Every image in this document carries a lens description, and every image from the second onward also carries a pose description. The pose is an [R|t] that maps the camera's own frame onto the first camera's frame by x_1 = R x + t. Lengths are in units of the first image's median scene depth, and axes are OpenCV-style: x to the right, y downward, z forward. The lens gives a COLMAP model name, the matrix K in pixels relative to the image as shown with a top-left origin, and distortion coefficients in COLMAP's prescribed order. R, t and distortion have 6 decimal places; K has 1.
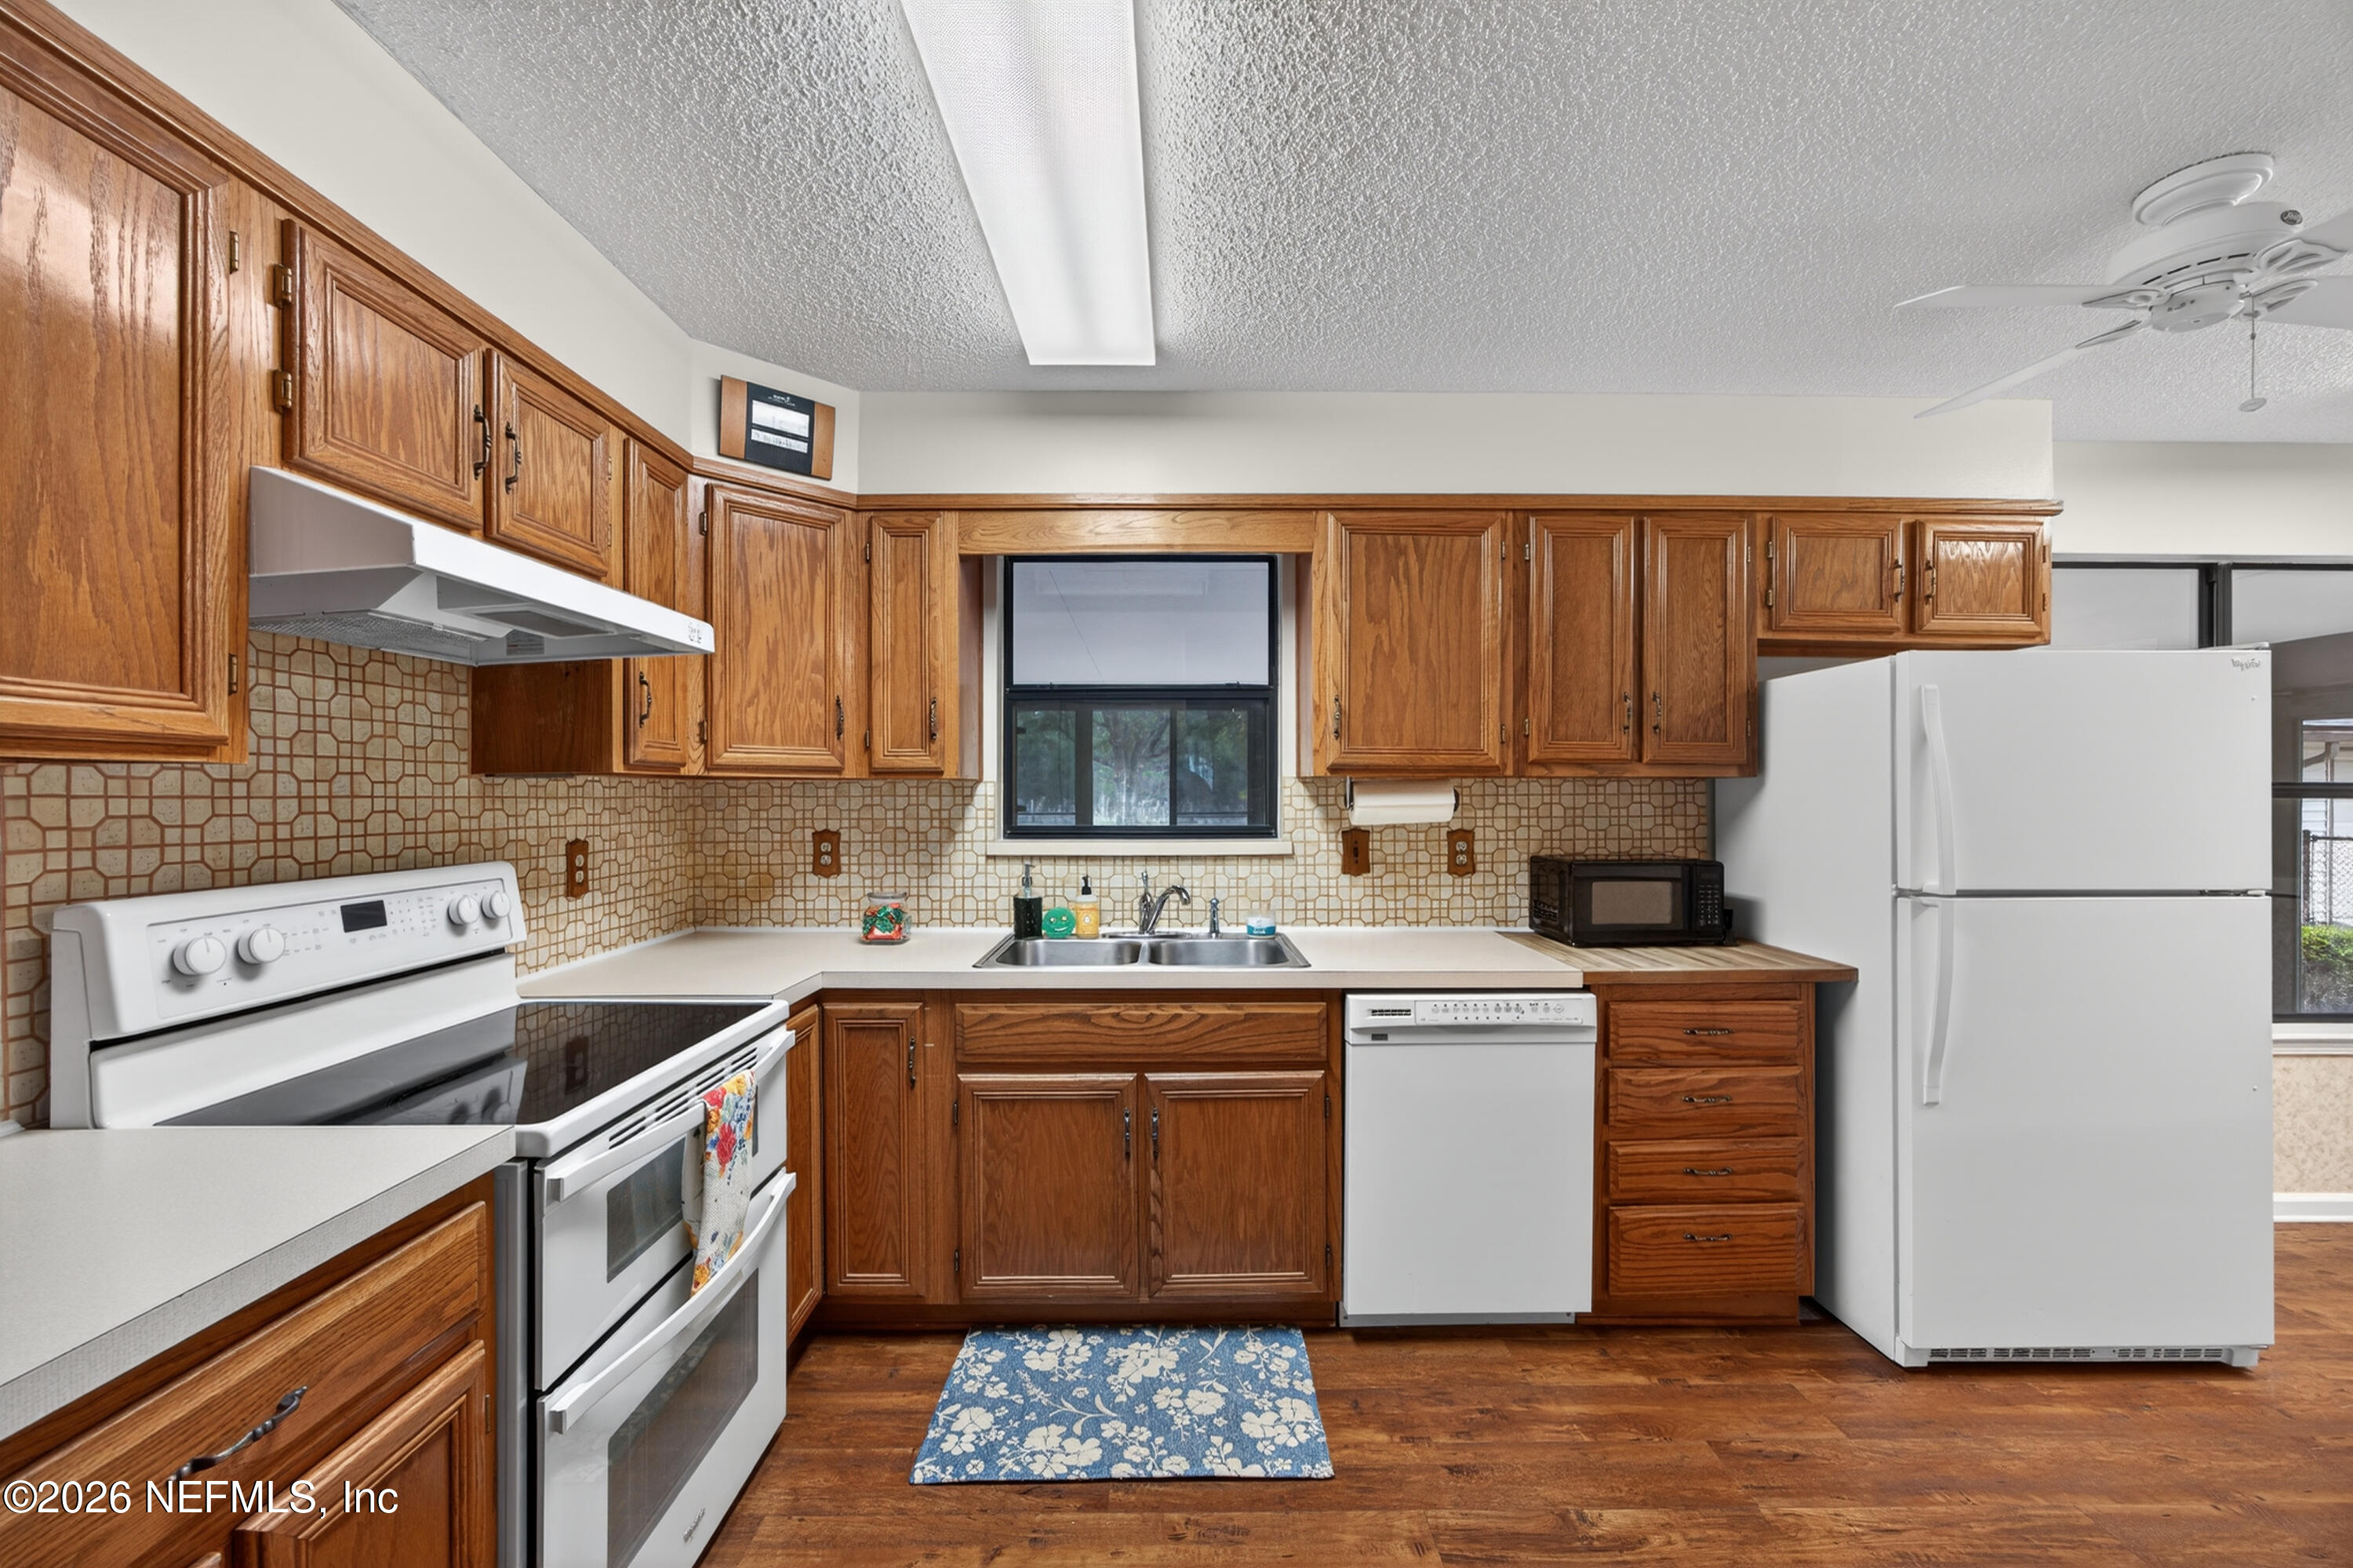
lens RADIAL K [[925.4, 0, 1179.8], [0, 925.4, 787.1], [0, 0, 1]] dist [-0.011990, 0.008004]
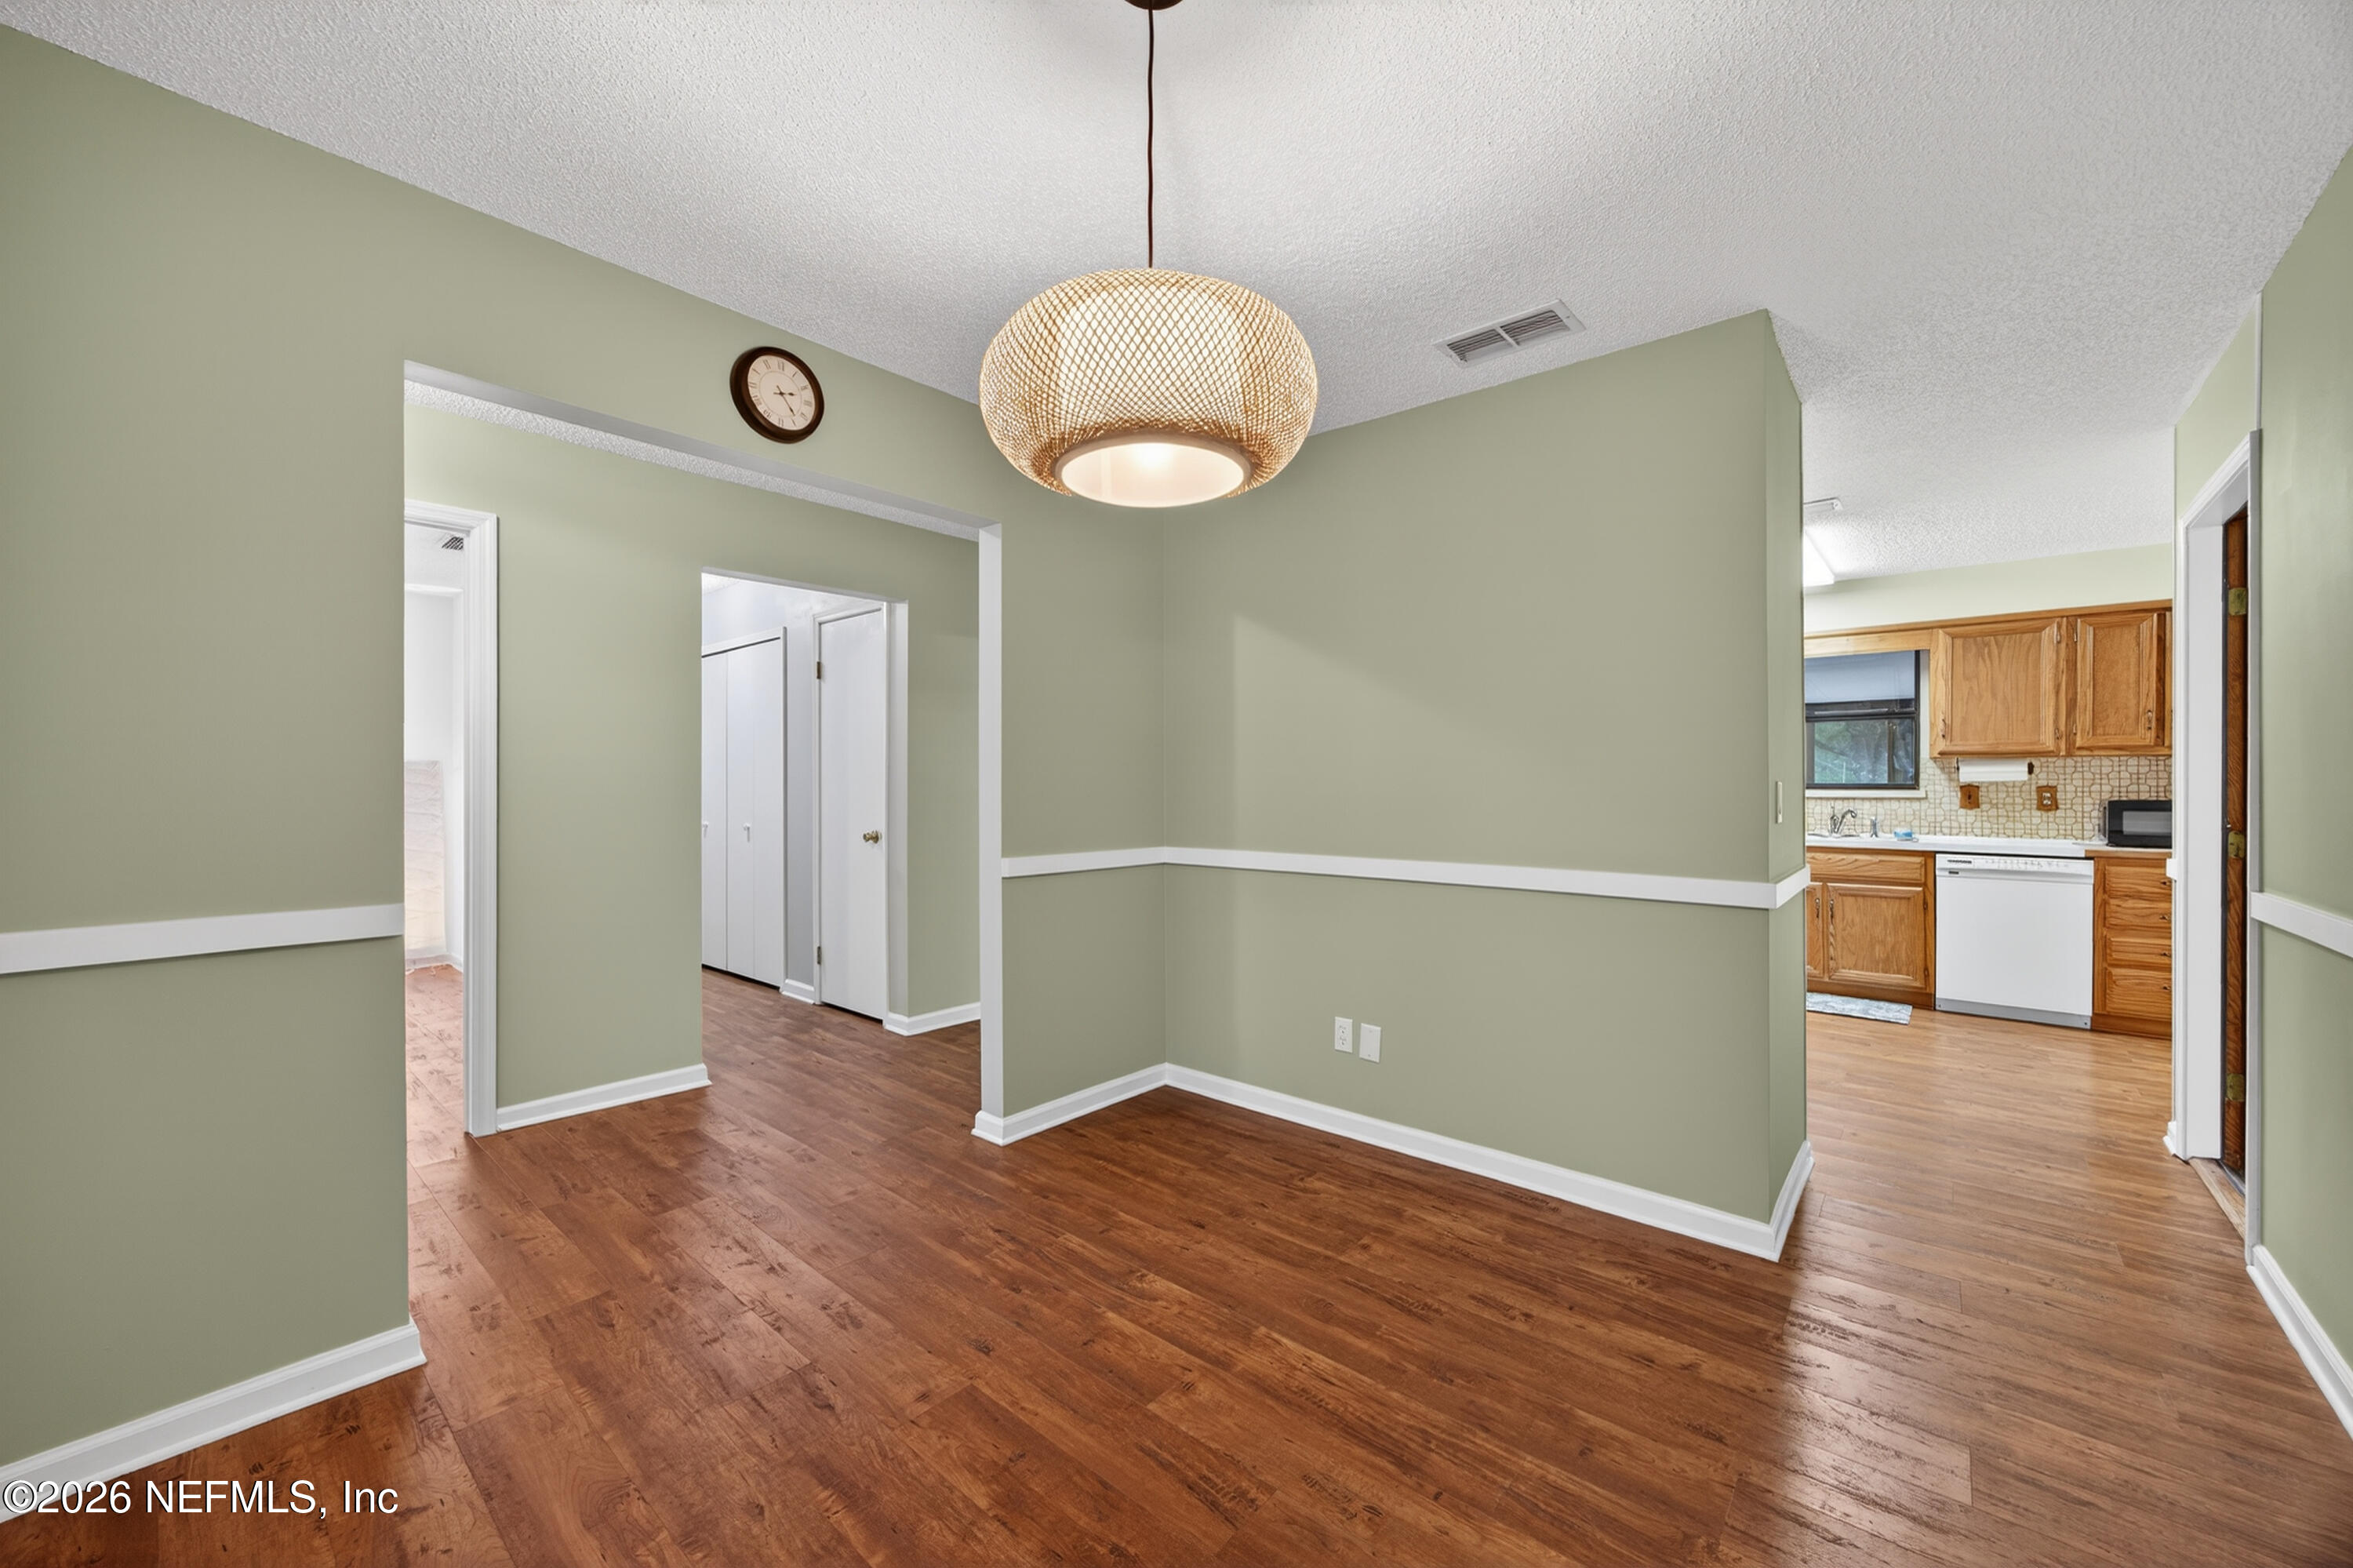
lens RADIAL K [[925.4, 0, 1179.8], [0, 925.4, 787.1], [0, 0, 1]] dist [-0.011990, 0.008004]
pose [[0.766058, 0.007033, -0.642733, 0.186589], [-0.001145, 0.999953, 0.009577, 0.038691], [0.642771, -0.006601, 0.766030, -1.676856]]
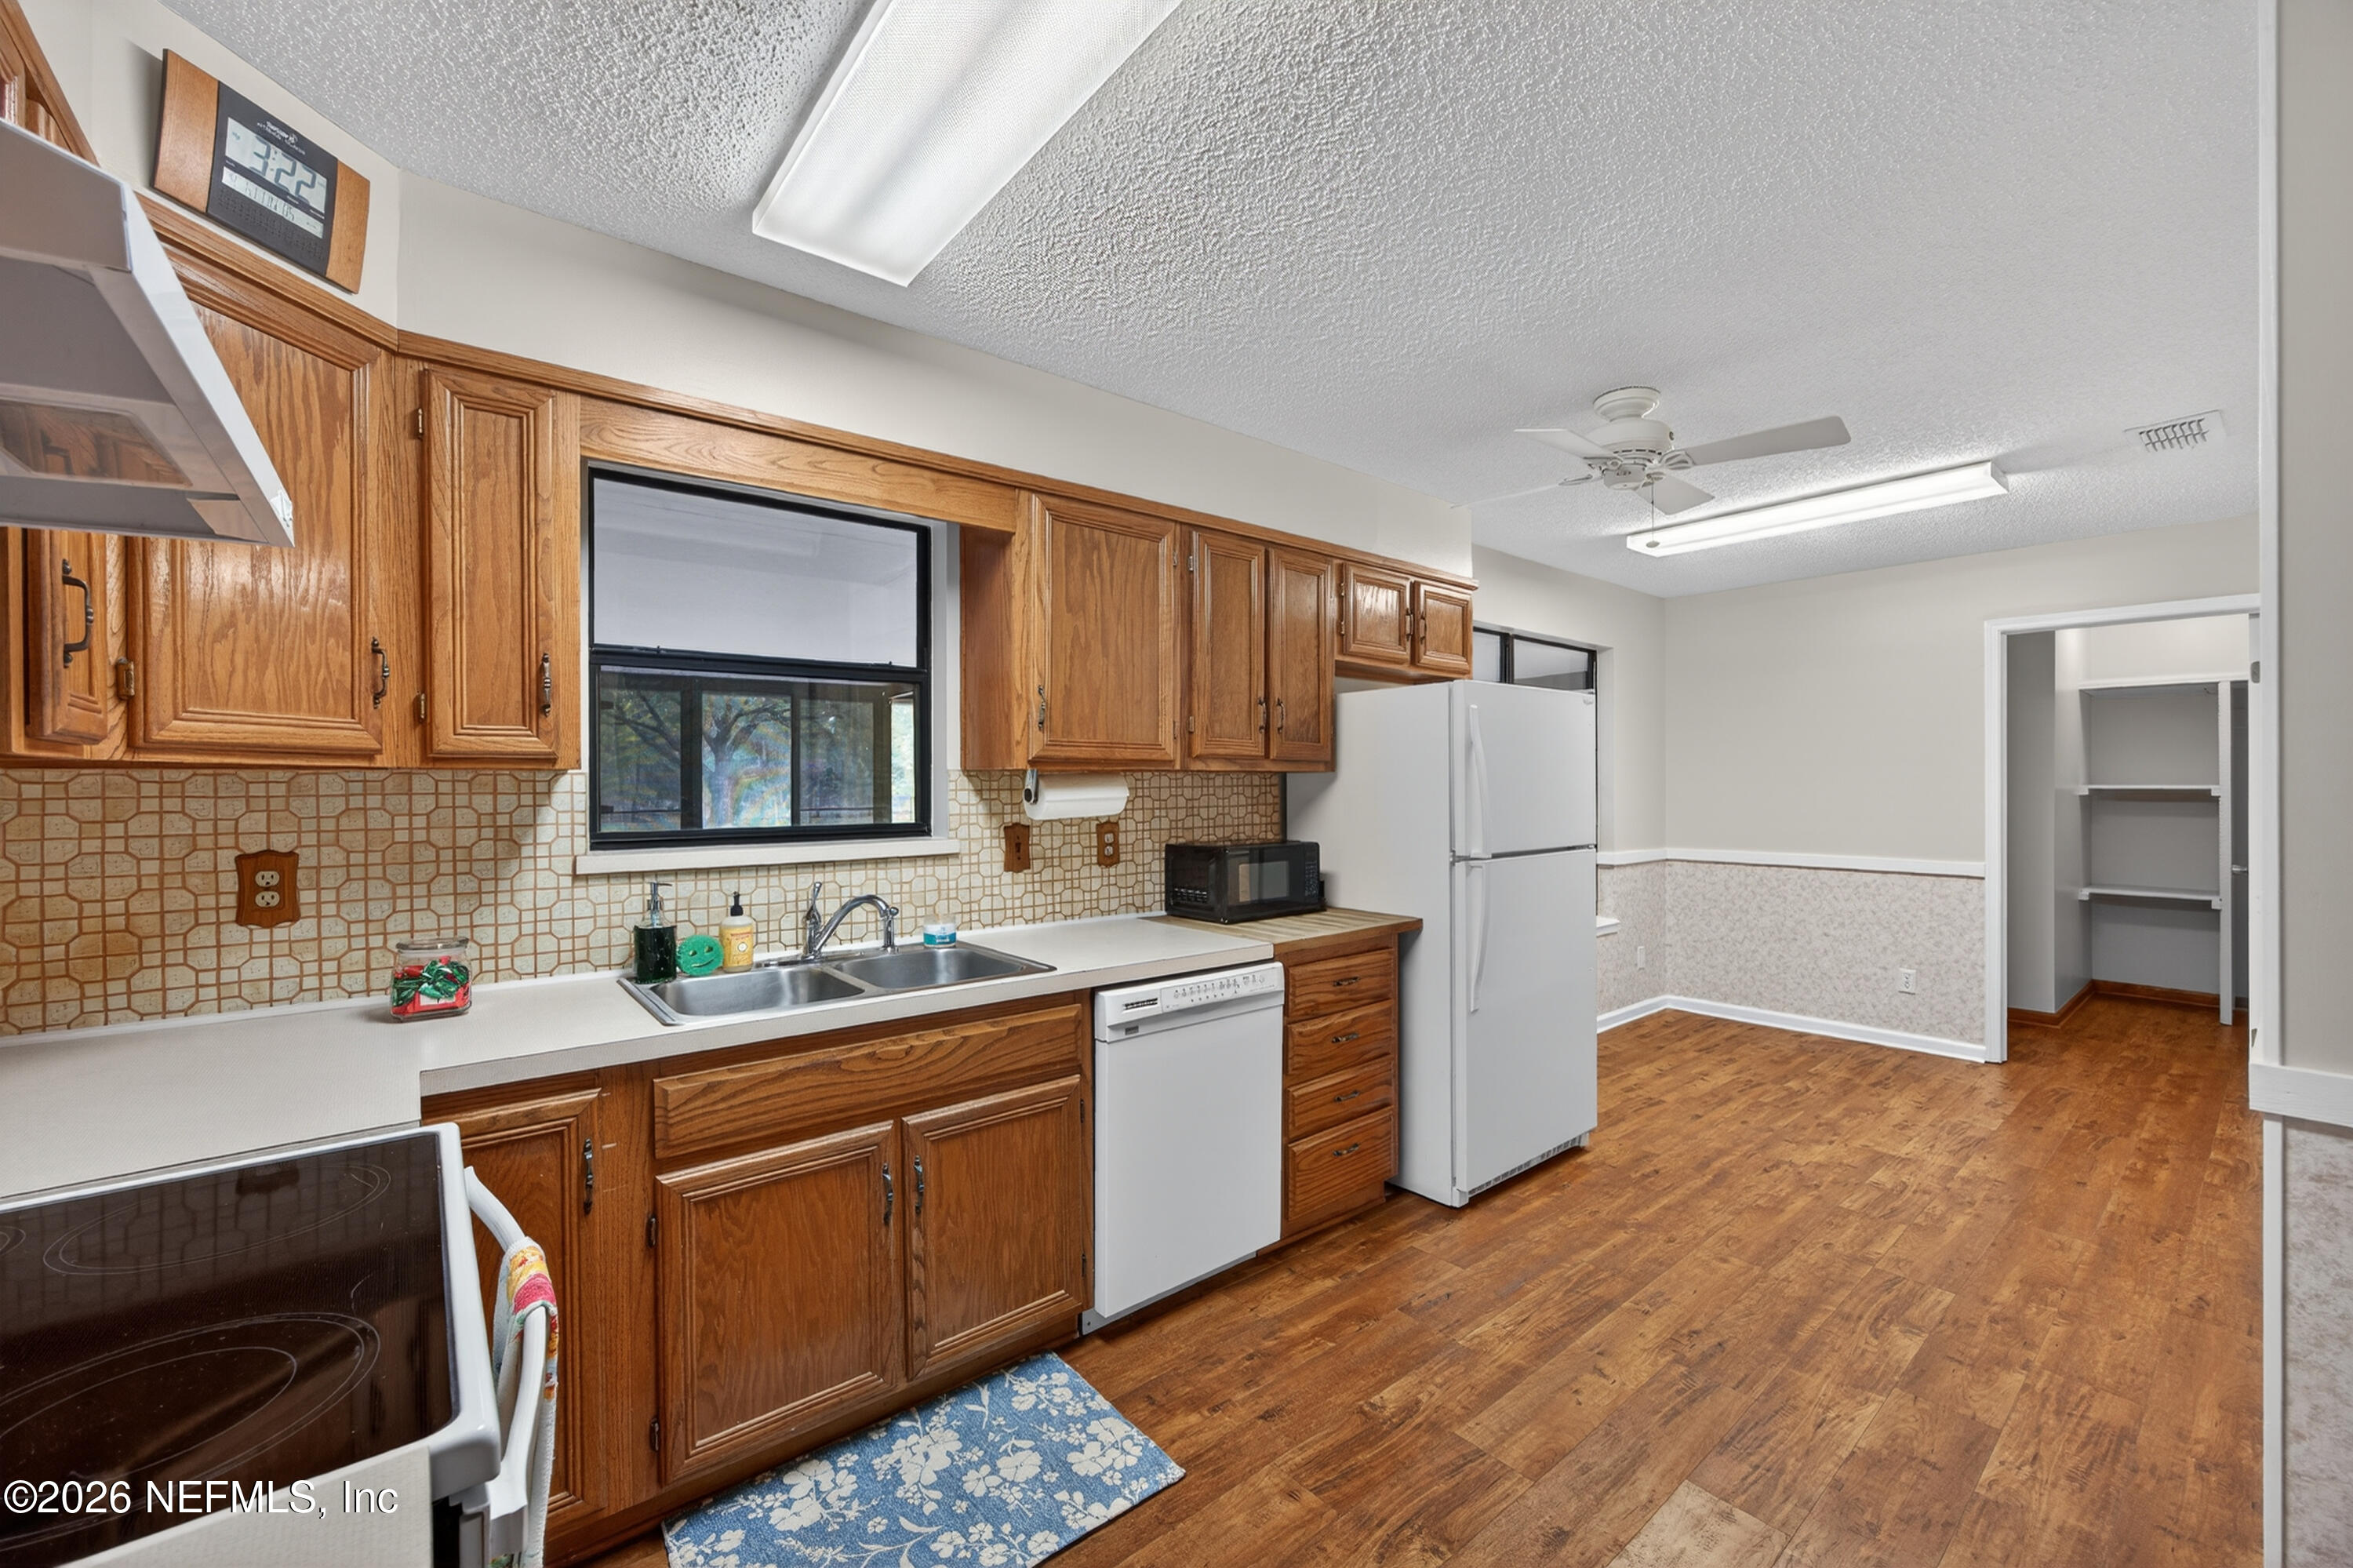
lens RADIAL K [[941.1, 0, 1169.4], [0, 941.1, 774.1], [0, 0, 1]] dist [-0.030039, 0.026103]
pose [[0.784670, 0.003226, 0.619905, -0.335428], [0.001024, 0.999978, -0.006500, -0.000020], [-0.619913, 0.005736, 0.784650, 0.152889]]
